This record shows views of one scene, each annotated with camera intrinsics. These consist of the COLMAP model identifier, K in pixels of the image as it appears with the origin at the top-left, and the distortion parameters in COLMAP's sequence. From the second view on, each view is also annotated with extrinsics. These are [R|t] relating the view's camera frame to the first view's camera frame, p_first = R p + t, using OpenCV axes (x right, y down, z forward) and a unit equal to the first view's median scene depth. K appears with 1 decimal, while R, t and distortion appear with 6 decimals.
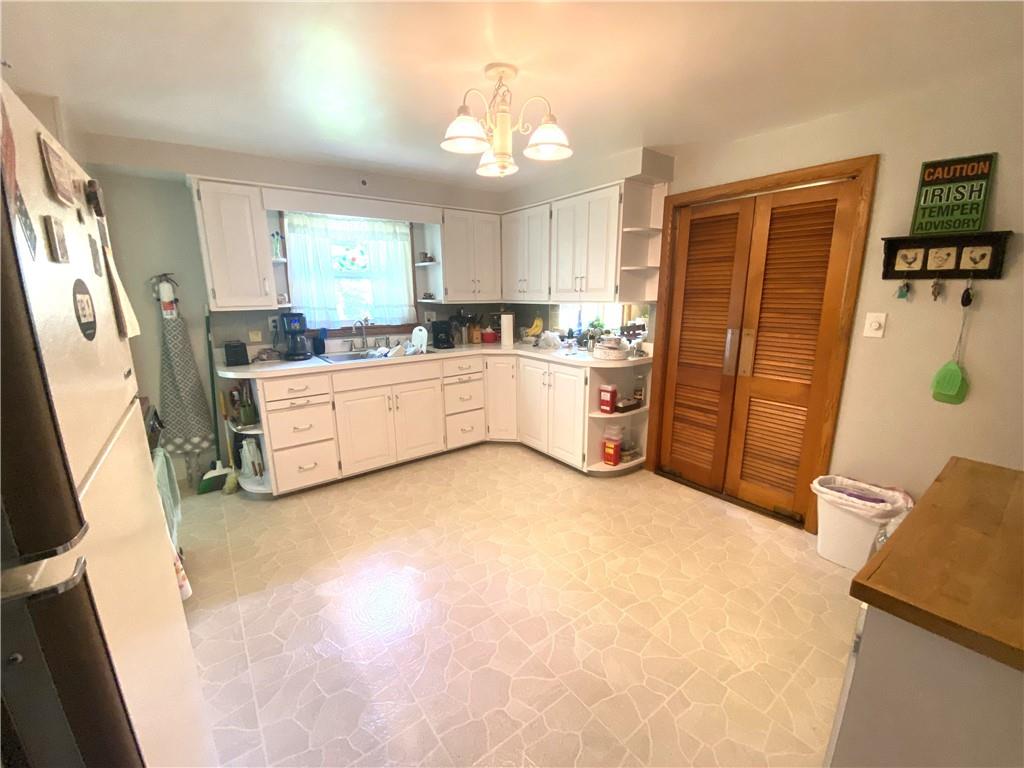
lens RADIAL K [[414.1, 0, 514.9], [0, 414.1, 381.4], [0, 0, 1]] dist [0.003146, -0.000321]
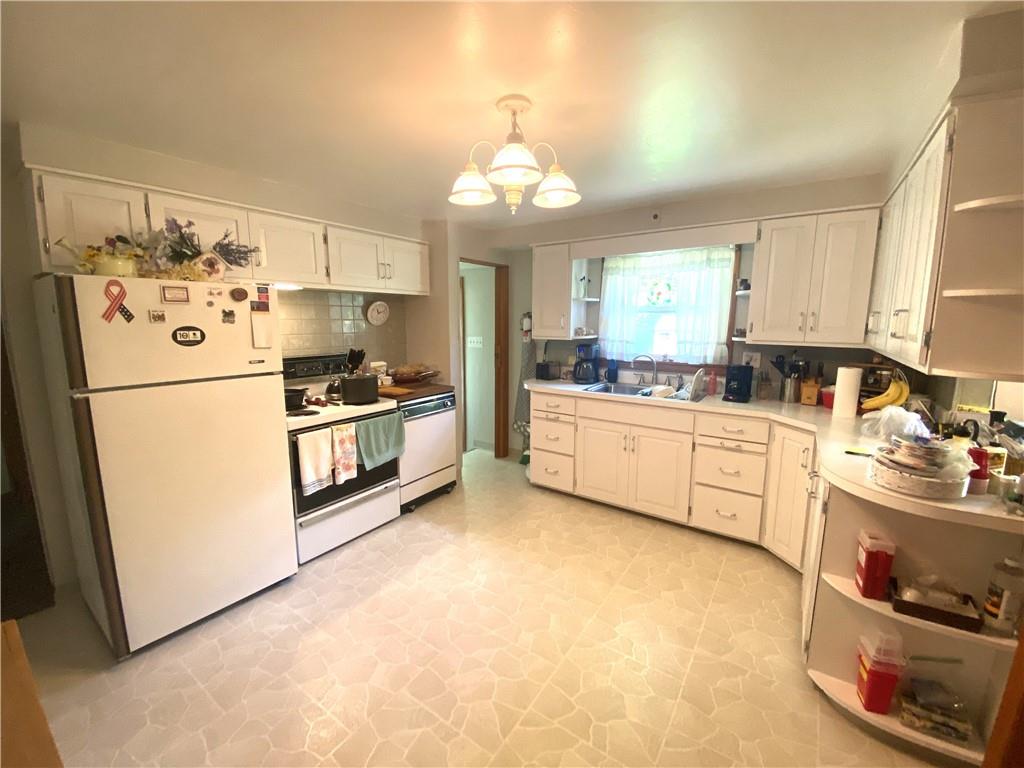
lens RADIAL K [[414.1, 0, 513.8], [0, 414.1, 382.7], [0, 0, 1]] dist [0.003146, -0.000321]
pose [[0.313334, 0.147788, -0.938073, 0.475342], [-0.210586, 0.974036, 0.083115, -0.103653], [0.926000, 0.171502, 0.336321, 0.409667]]
